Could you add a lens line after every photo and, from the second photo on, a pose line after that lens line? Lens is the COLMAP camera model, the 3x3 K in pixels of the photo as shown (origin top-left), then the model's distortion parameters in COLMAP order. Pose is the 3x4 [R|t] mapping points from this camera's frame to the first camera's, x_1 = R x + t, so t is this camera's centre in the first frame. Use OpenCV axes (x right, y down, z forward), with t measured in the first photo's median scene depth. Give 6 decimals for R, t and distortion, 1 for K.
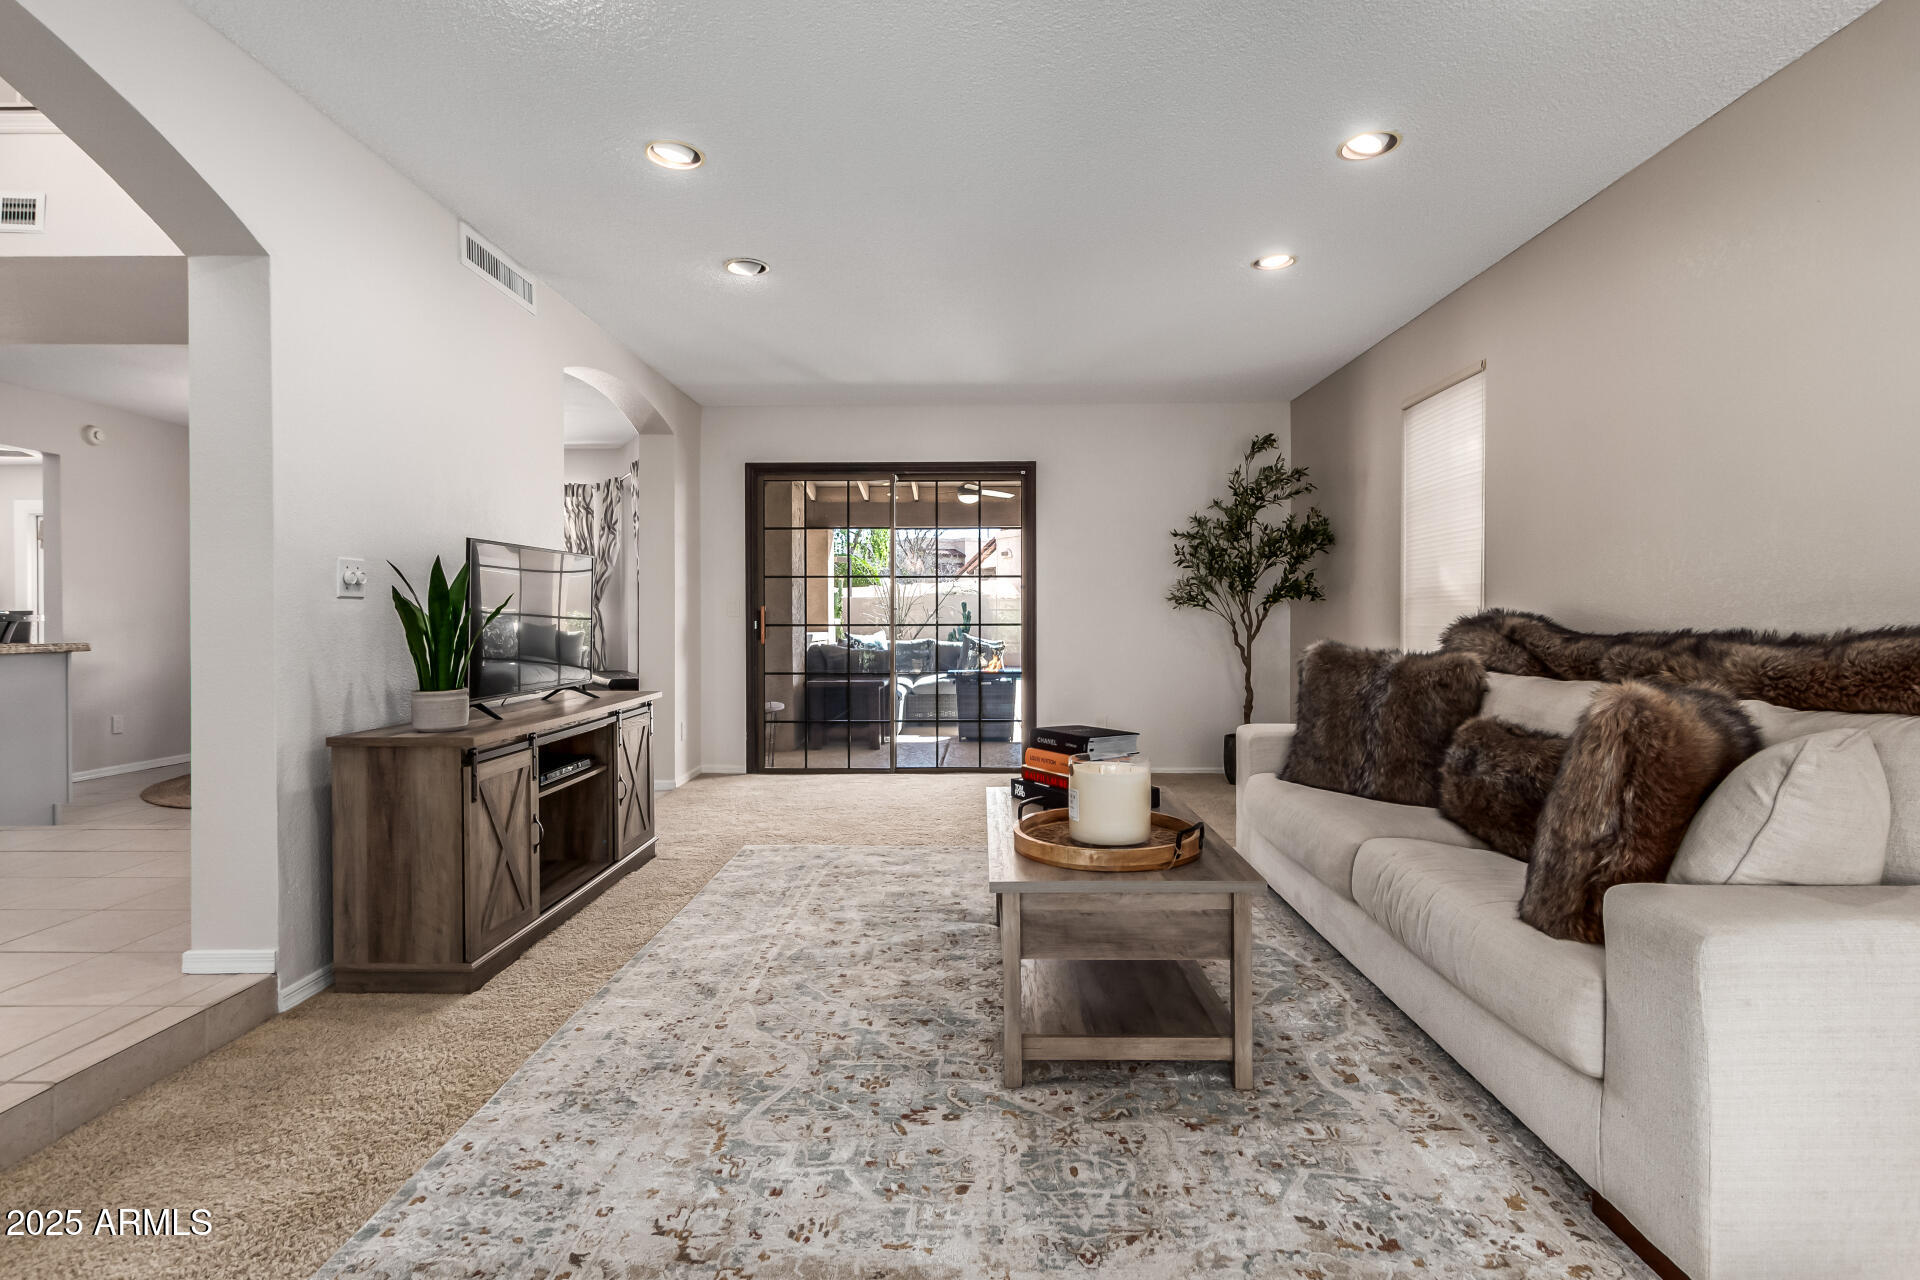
lens RADIAL K [[930.9, 0, 962.6], [0, 930.9, 631.5], [0, 0, 1]] dist [0.005619, -0.002598]
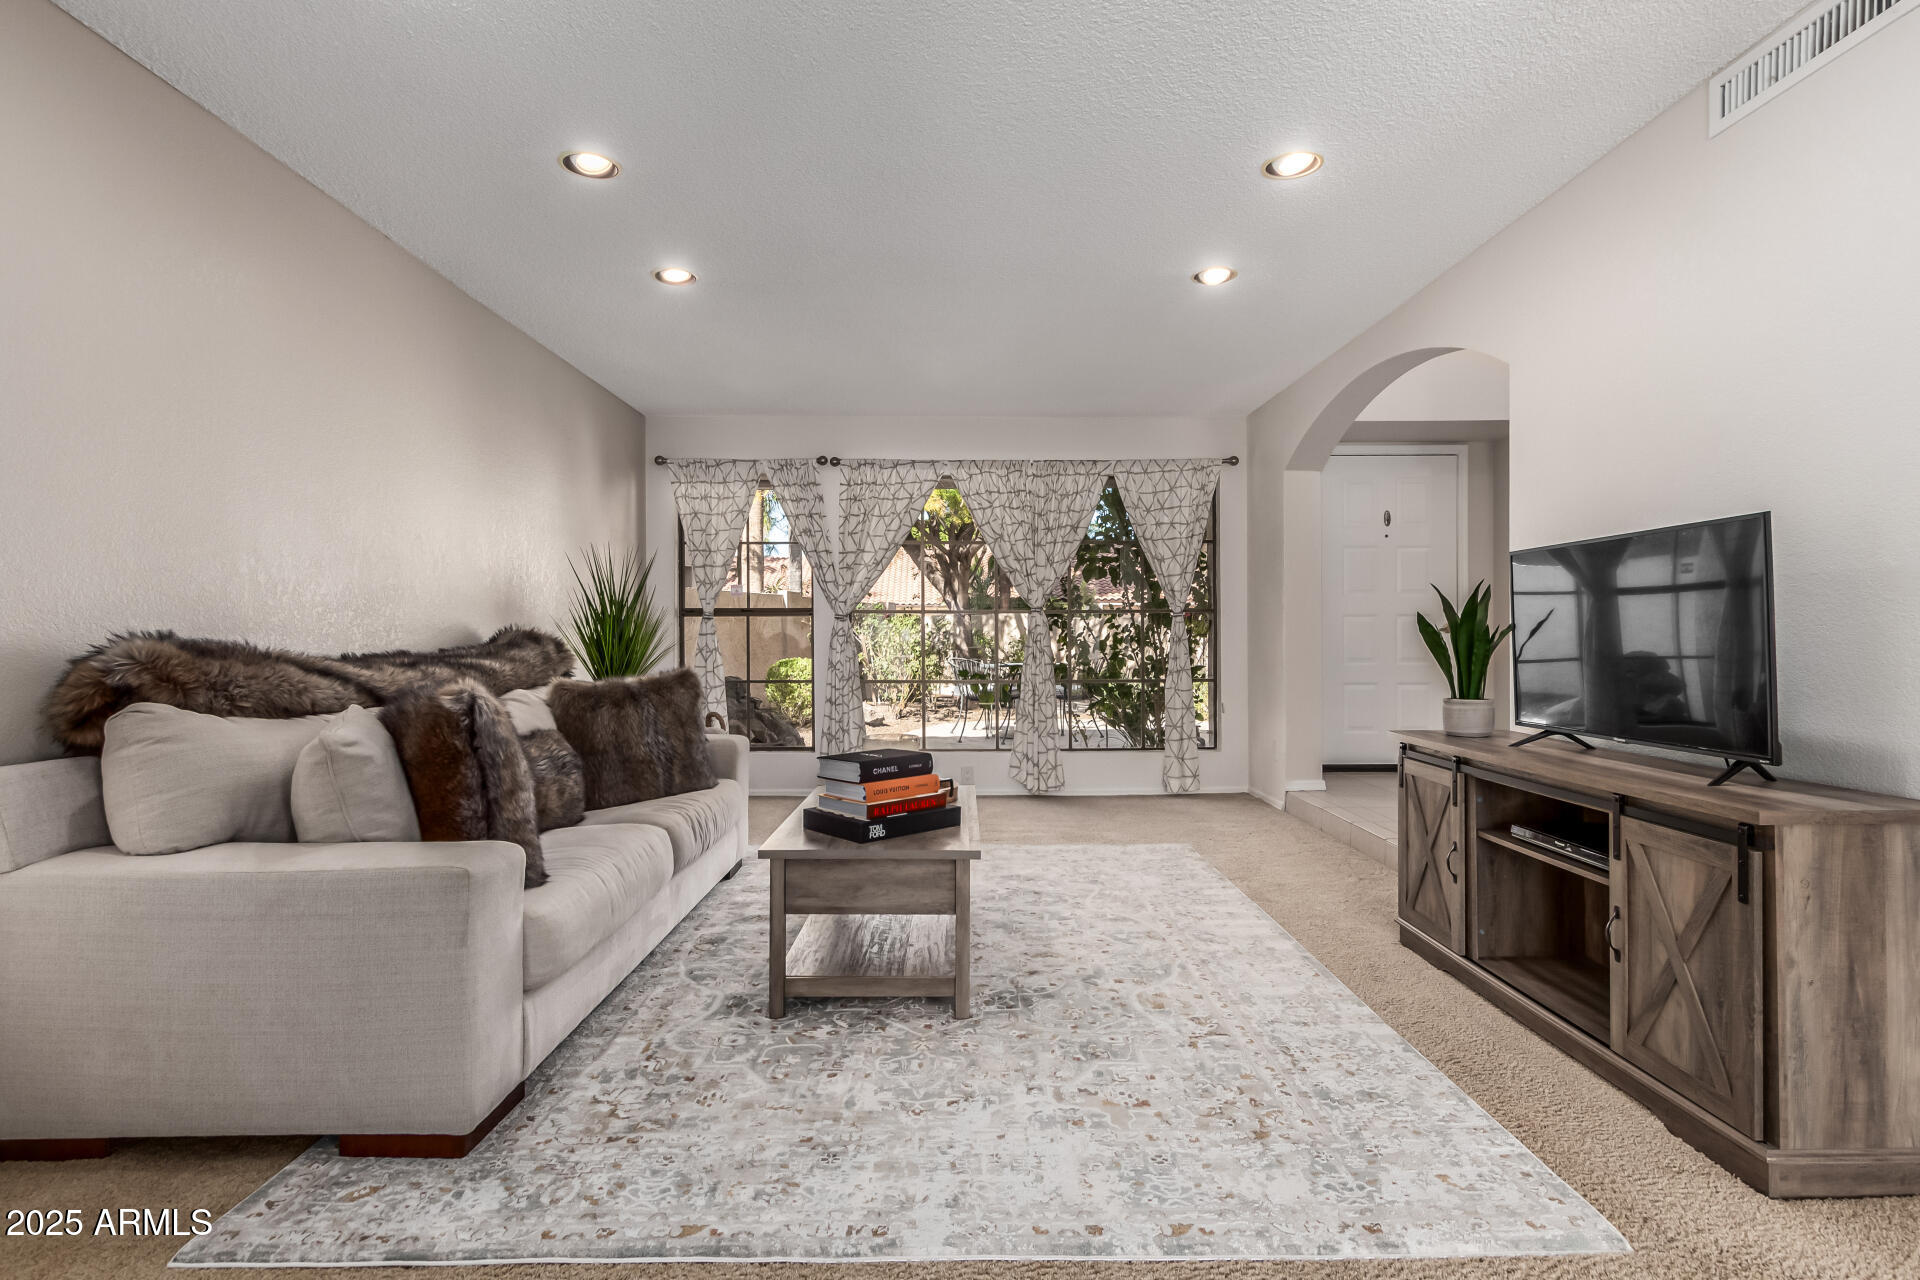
lens RADIAL K [[930.9, 0, 961.5], [0, 930.9, 634.5], [0, 0, 1]] dist [0.005619, -0.002598]
pose [[-0.999958, 0.002266, -0.008854, 0.060407], [0.002207, 0.999975, 0.006660, -0.028113], [0.008869, 0.006640, -0.999939, 2.210522]]
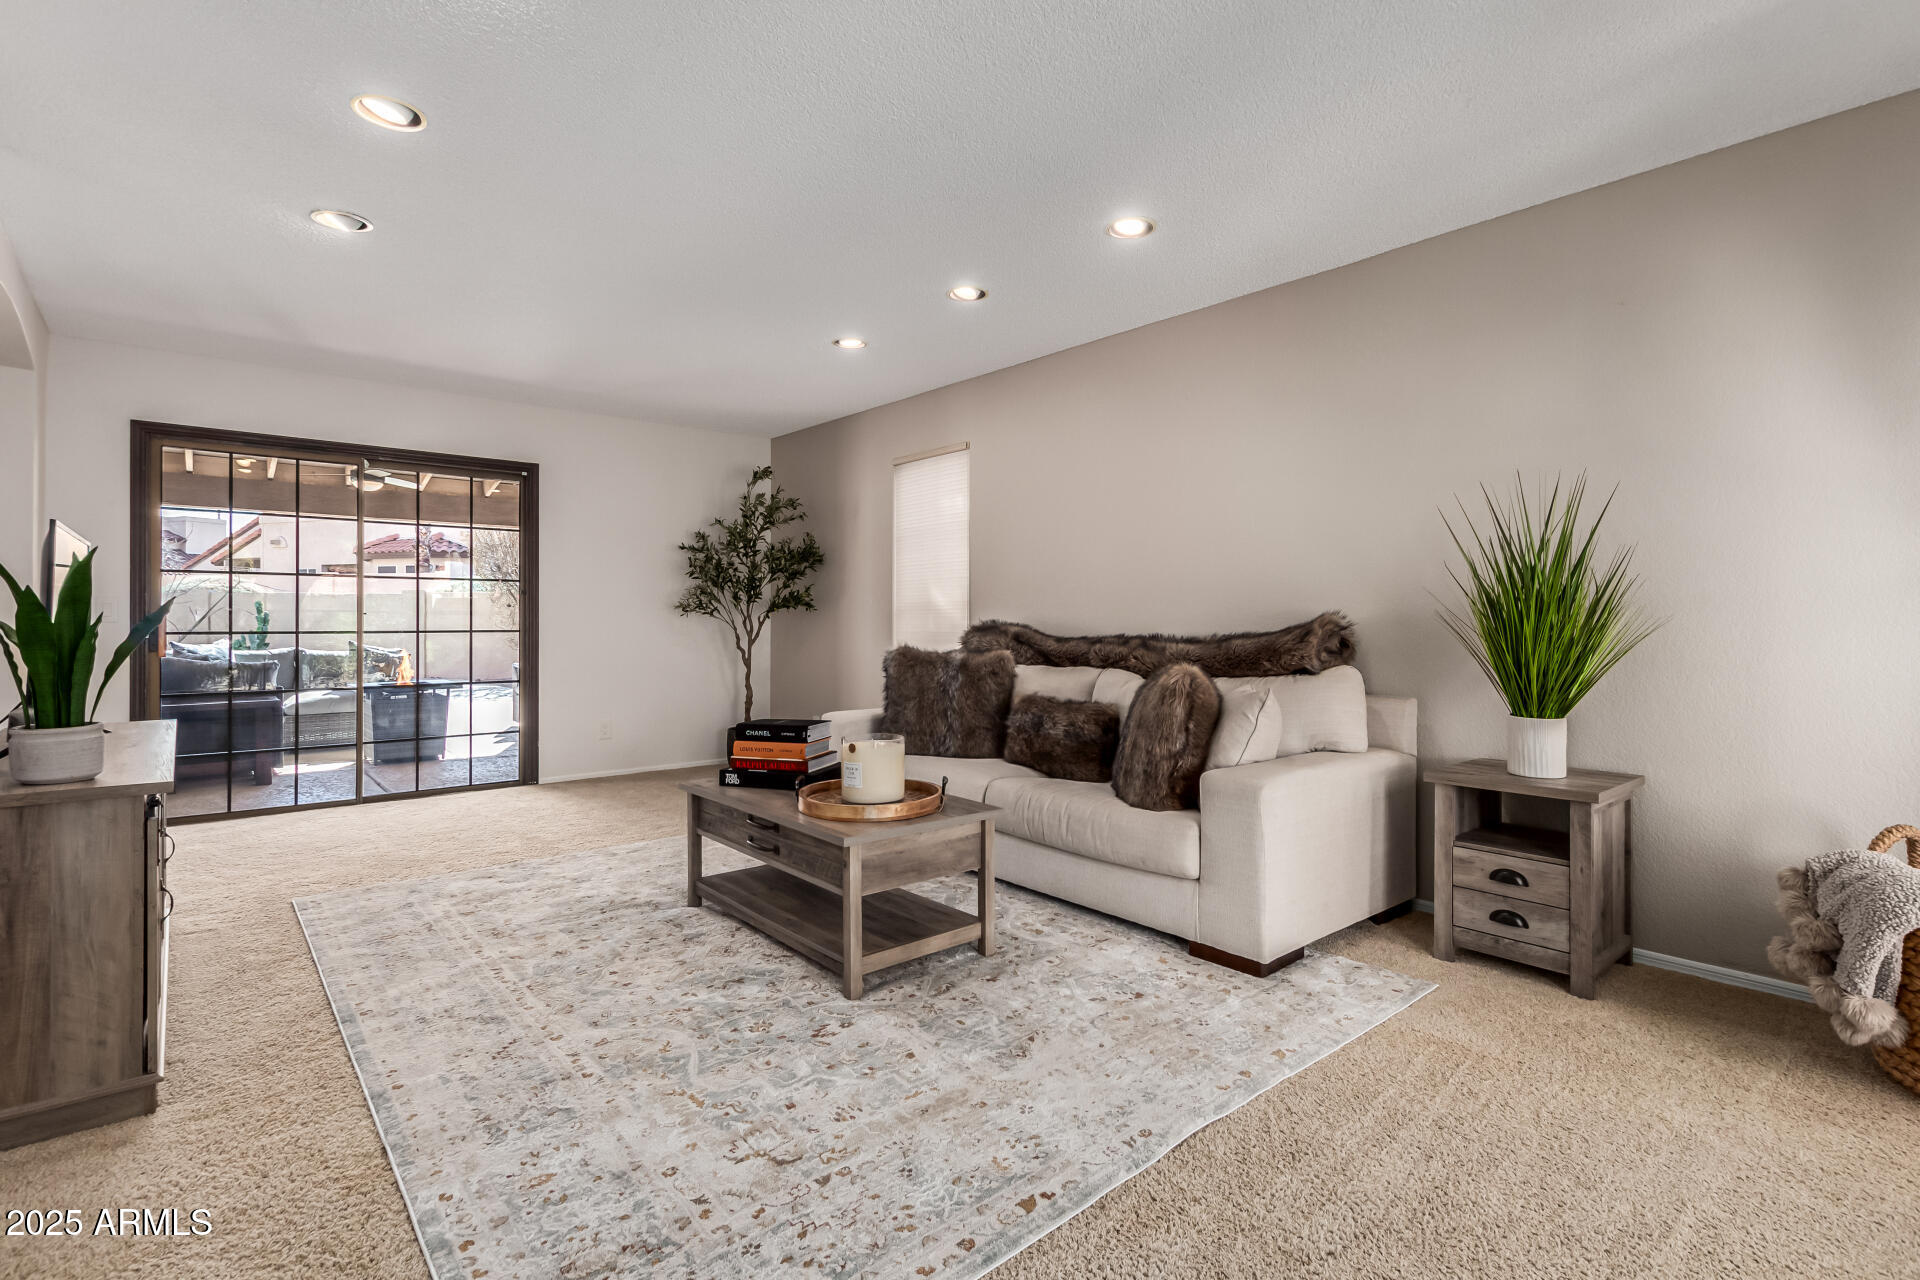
lens RADIAL K [[930.9, 0, 955.3], [0, 930.9, 629.0], [0, 0, 1]] dist [0.005619, -0.002598]
pose [[0.738777, -0.001774, 0.673947, -0.559437], [0.006407, 0.999970, -0.004392, -0.005825], [-0.673919, 0.007563, 0.738766, -0.025457]]
